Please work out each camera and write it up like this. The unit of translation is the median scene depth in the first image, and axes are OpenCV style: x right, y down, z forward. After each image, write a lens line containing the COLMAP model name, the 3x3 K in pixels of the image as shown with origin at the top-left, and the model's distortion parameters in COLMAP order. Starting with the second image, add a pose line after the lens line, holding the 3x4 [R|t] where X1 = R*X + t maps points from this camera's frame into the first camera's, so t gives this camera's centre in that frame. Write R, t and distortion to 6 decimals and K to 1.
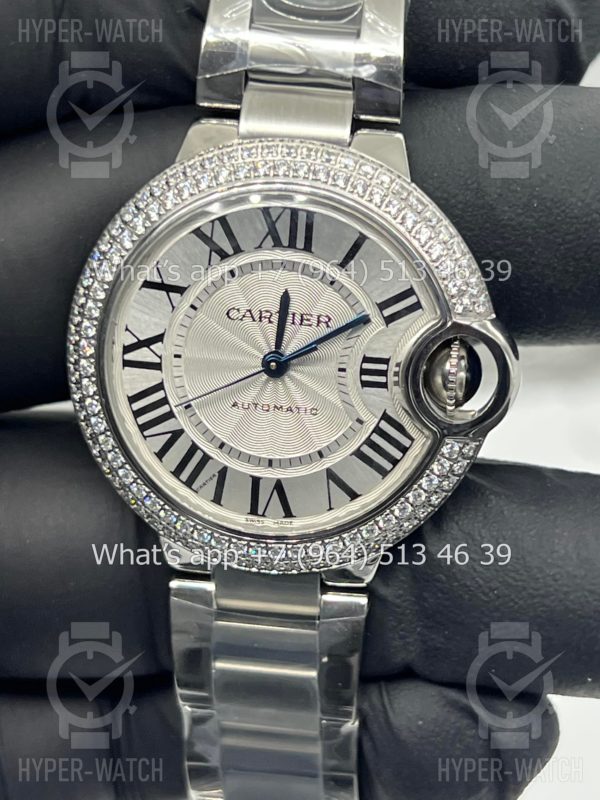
lens RADIAL K [[1757.1, 0, 300.6], [0, 1757.1, 399.6], [0, 0, 1]] dist [0.250934, 0.000000]
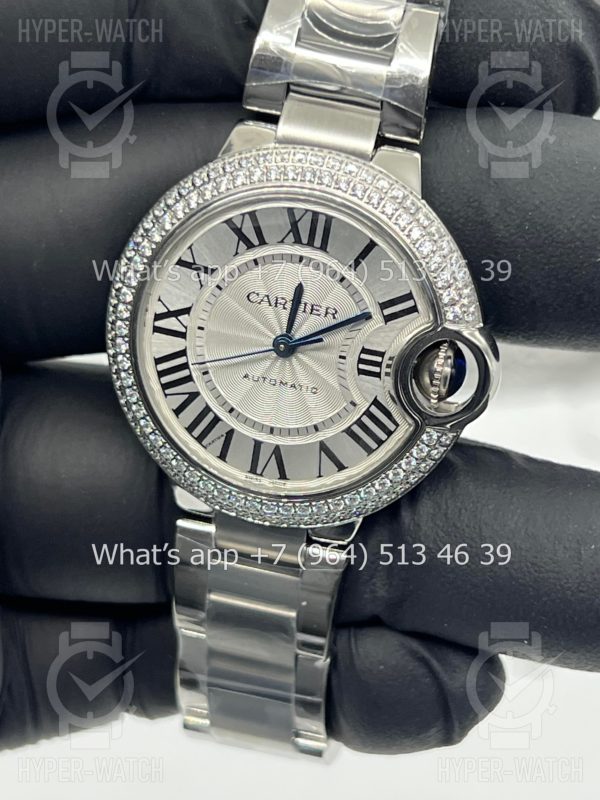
lens RADIAL K [[1757.1, 0, 301.9], [0, 1757.1, 395.3], [0, 0, 1]] dist [0.250934, 0.000000]
pose [[0.992300, 0.113693, -0.049147, 0.055689], [-0.110320, 0.991661, 0.066615, -0.064646], [0.056310, -0.060680, 0.996568, -0.132214]]
